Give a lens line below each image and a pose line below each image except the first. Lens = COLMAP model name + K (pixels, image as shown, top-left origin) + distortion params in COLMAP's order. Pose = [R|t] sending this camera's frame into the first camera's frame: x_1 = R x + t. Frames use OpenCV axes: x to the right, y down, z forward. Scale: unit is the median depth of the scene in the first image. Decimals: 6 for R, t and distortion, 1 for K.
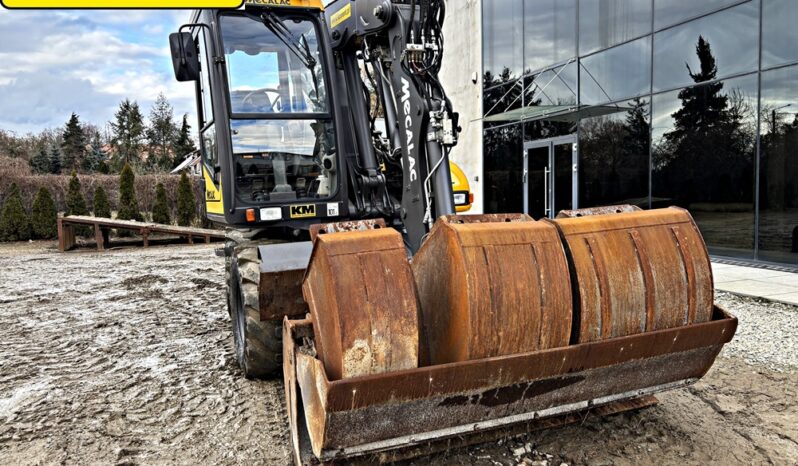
lens RADIAL K [[601.9, 0, 391.5], [0, 601.9, 231.3], [0, 0, 1]] dist [0.058794, -0.074818]
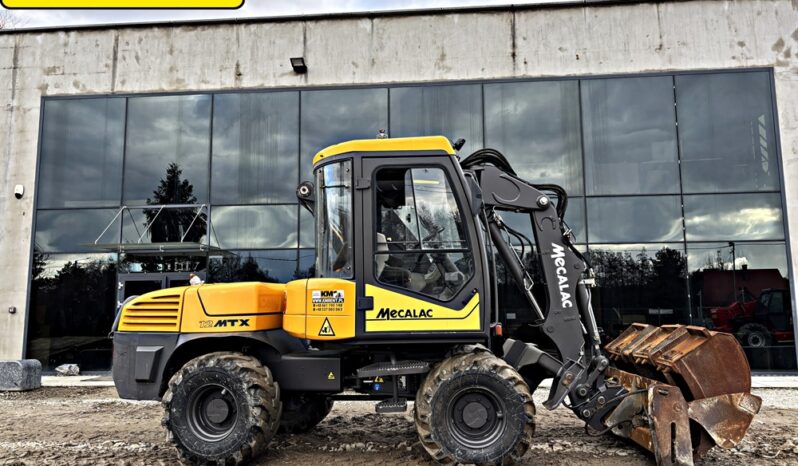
lens RADIAL K [[601.8, 0, 397.9], [0, 601.8, 229.4], [0, 0, 1]] dist [0.063342, -0.081180]
pose [[0.413901, 0.156051, 0.896847, -1.469132], [0.061311, 0.978181, -0.198499, 0.005098], [-0.908255, 0.137146, 0.395303, 0.665727]]
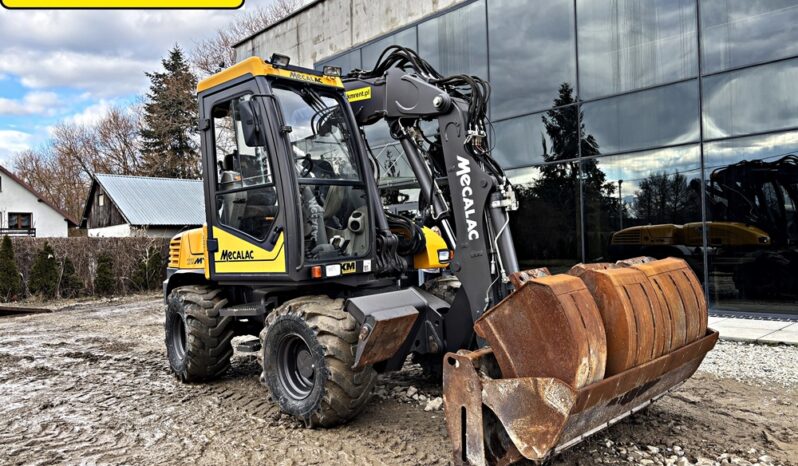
lens RADIAL K [[599.7, 0, 393.0], [0, 599.7, 234.2], [0, 0, 1]] dist [0.058458, -0.078119]
pose [[0.917411, 0.001984, 0.397936, -0.534487], [0.037192, 0.995183, -0.090706, 0.008132], [-0.396199, 0.098015, 0.912918, -0.040081]]
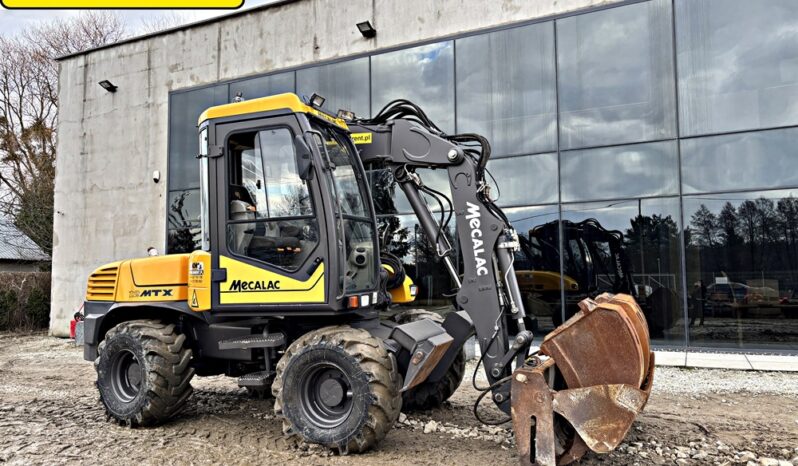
lens RADIAL K [[599.9, 0, 403.8], [0, 599.9, 234.0], [0, 0, 1]] dist [0.056354, -0.077982]
pose [[0.707440, 0.075378, 0.702742, -0.967689], [0.043593, 0.987750, -0.149833, 0.020009], [-0.705428, 0.136633, 0.695488, 0.130951]]
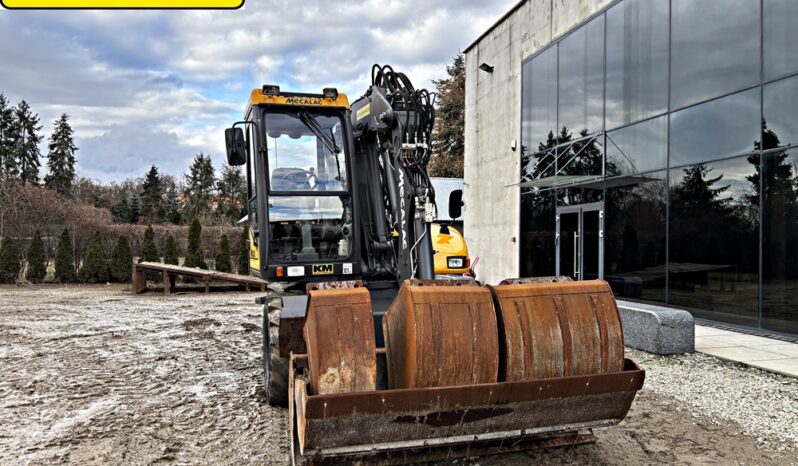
lens RADIAL K [[602.0, 0, 389.0], [0, 602.0, 231.0], [0, 0, 1]] dist [0.038329, -0.039674]
pose [[0.994317, 0.028739, -0.102504, 0.117695], [-0.037737, 0.995498, -0.086948, -0.010584], [0.099543, 0.090322, 0.990925, -0.223378]]
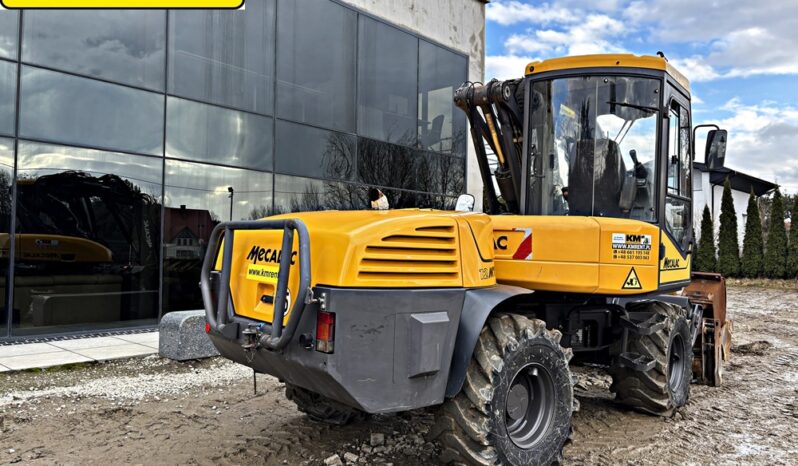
lens RADIAL K [[601.8, 0, 397.9], [0, 601.8, 229.4], [0, 0, 1]] dist [0.063342, -0.081180]
pose [[-0.477549, 0.053039, 0.877003, -1.098590], [0.058397, 0.997885, -0.028551, -0.129966], [-0.876662, 0.037580, -0.479636, 2.145514]]
